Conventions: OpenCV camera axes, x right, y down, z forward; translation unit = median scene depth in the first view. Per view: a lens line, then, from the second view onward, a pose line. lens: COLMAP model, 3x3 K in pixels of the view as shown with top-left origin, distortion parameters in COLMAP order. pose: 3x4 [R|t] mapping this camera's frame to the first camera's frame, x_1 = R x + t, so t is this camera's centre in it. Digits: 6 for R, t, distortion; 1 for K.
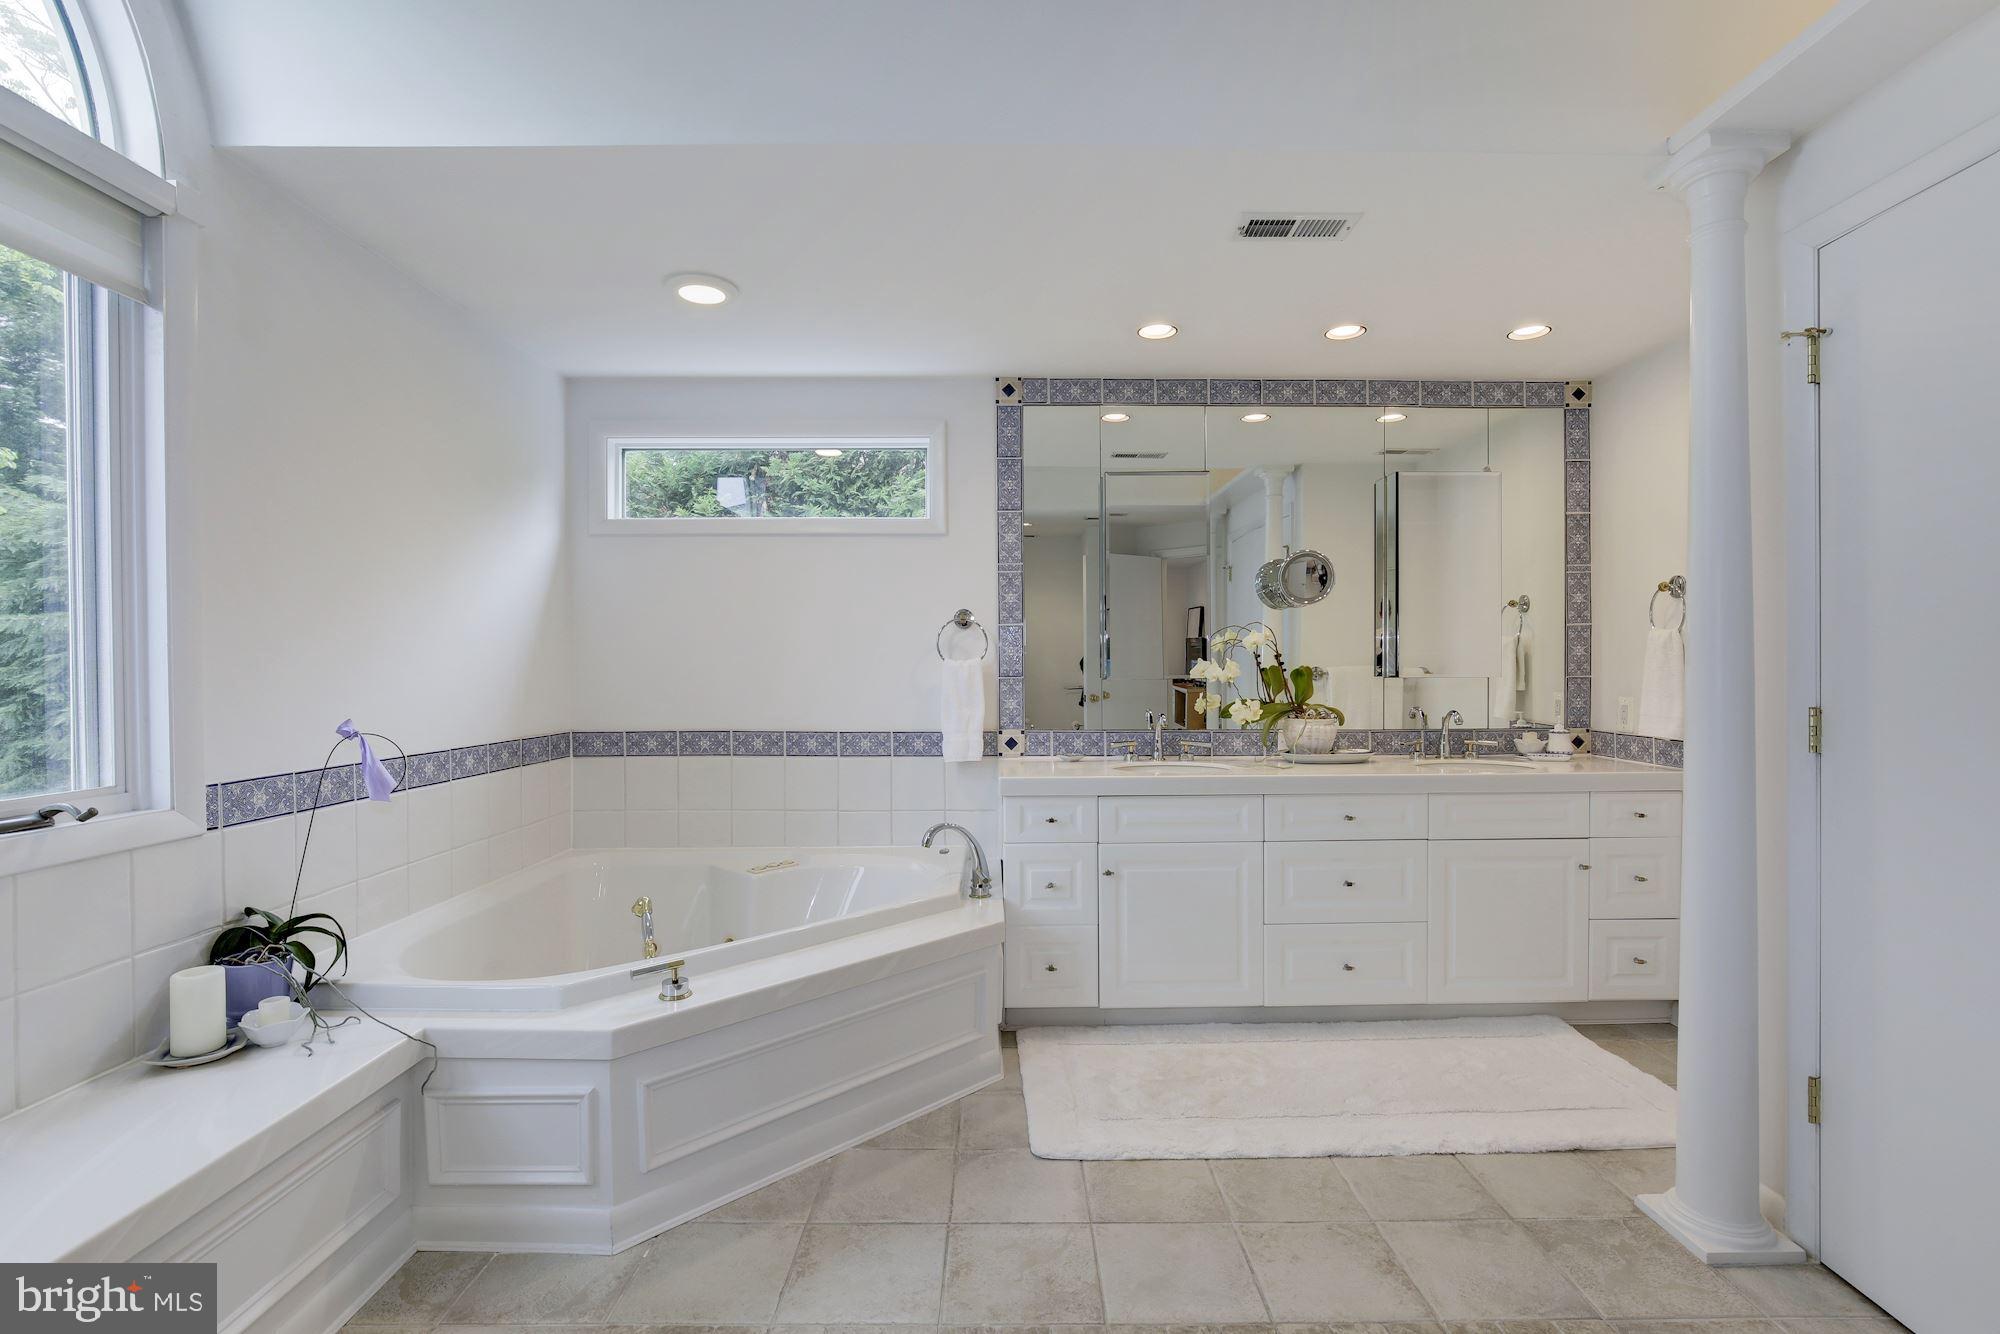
lens RADIAL K [[908.6, 0, 1000.9], [0, 908.6, 669.1], [0, 0, 1]] dist [-0.000557, 0.000163]
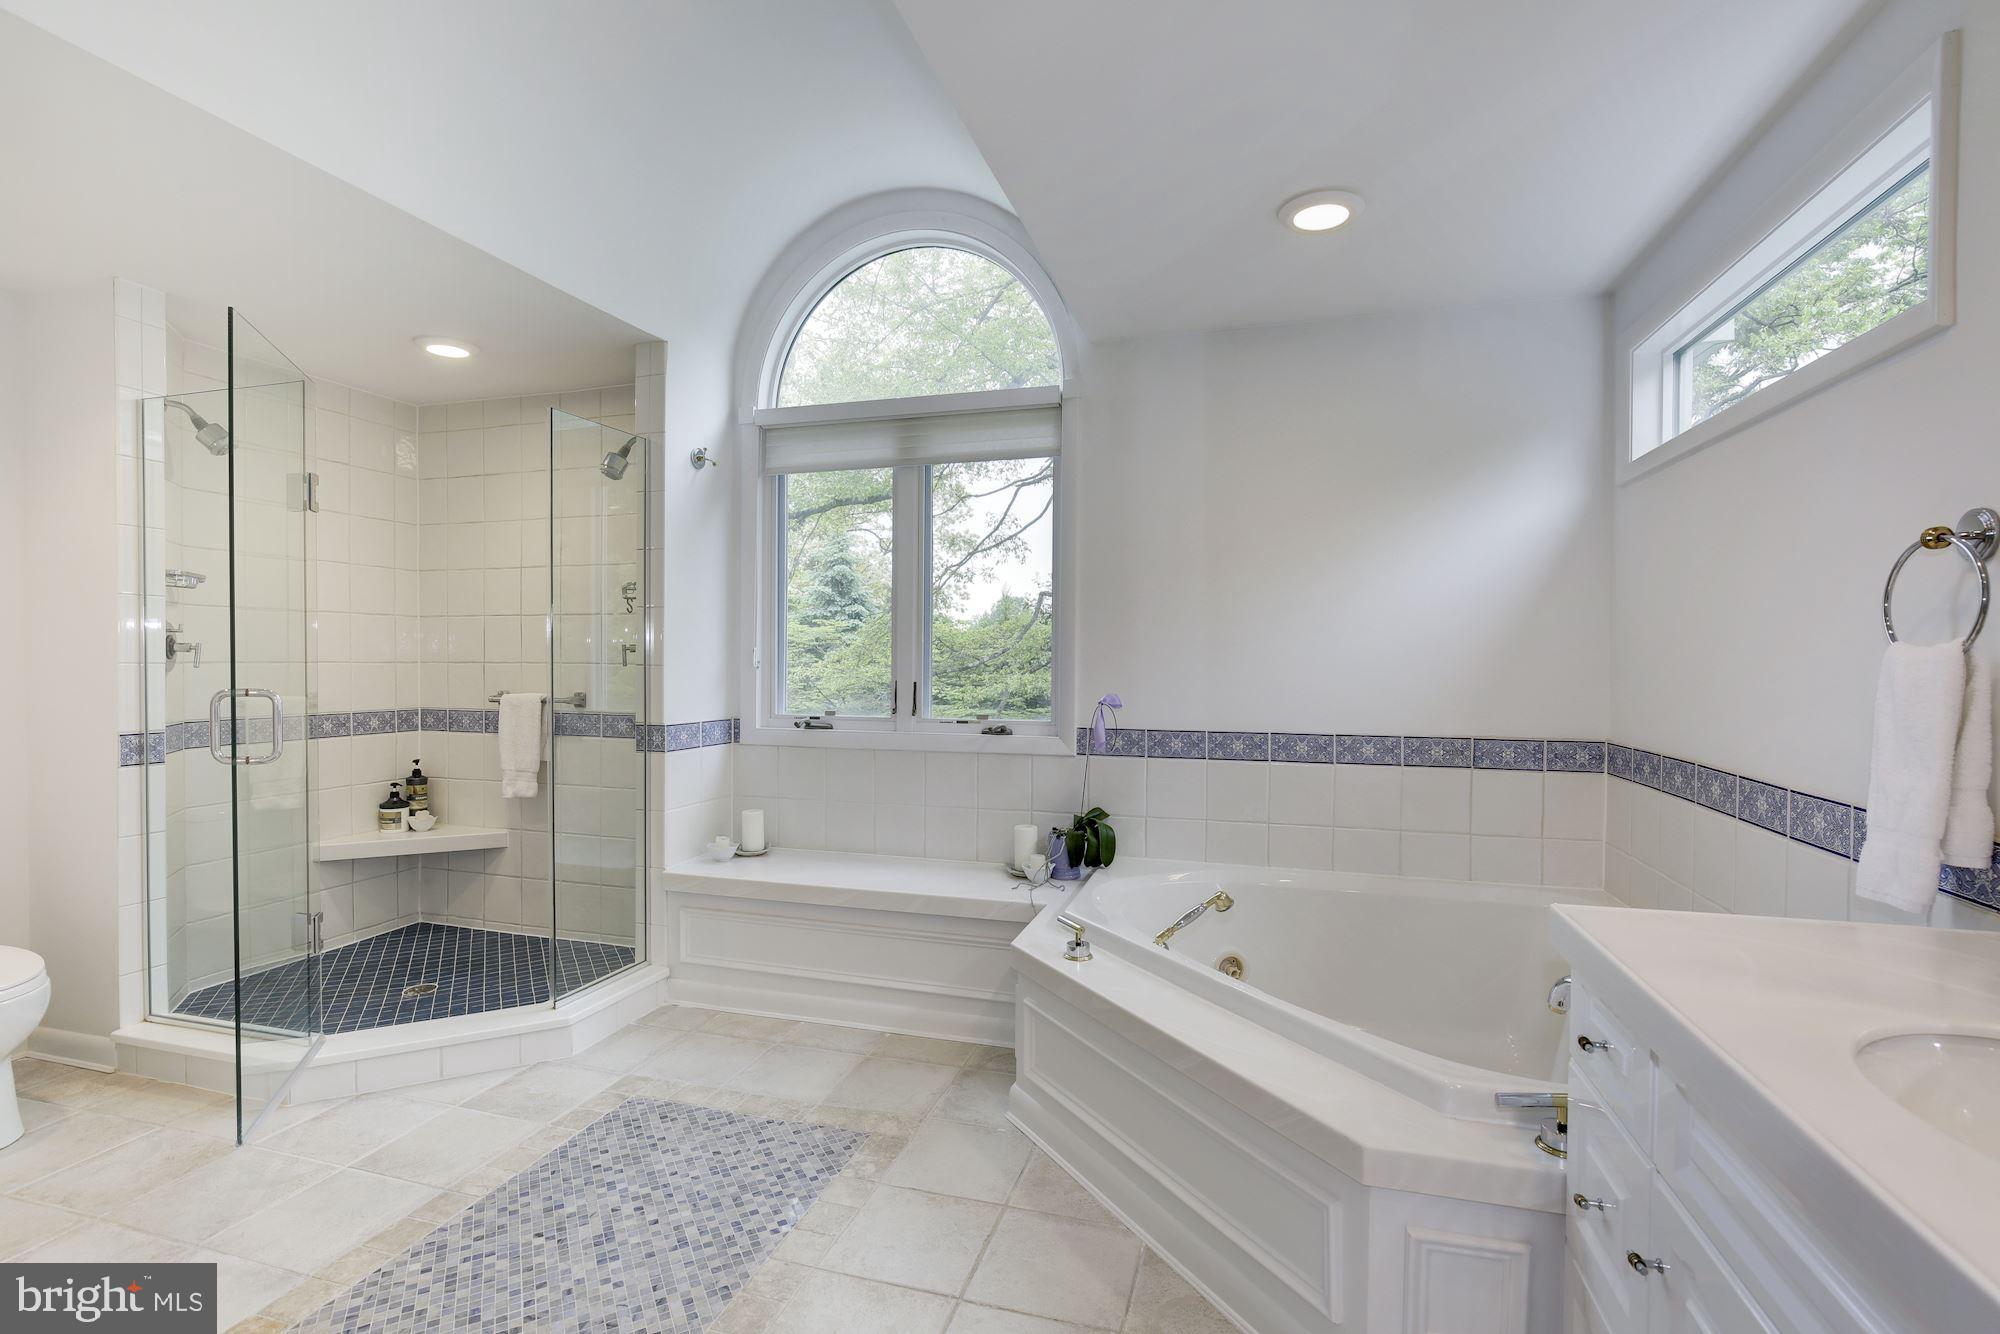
lens RADIAL K [[908.6, 0, 1000.9], [0, 908.6, 669.1], [0, 0, 1]] dist [-0.000557, 0.000163]
pose [[-0.266608, 0.023480, -0.963519, 0.649577], [-0.002821, 0.999680, 0.025142, -0.019386], [0.963801, 0.009421, -0.266457, 1.073478]]
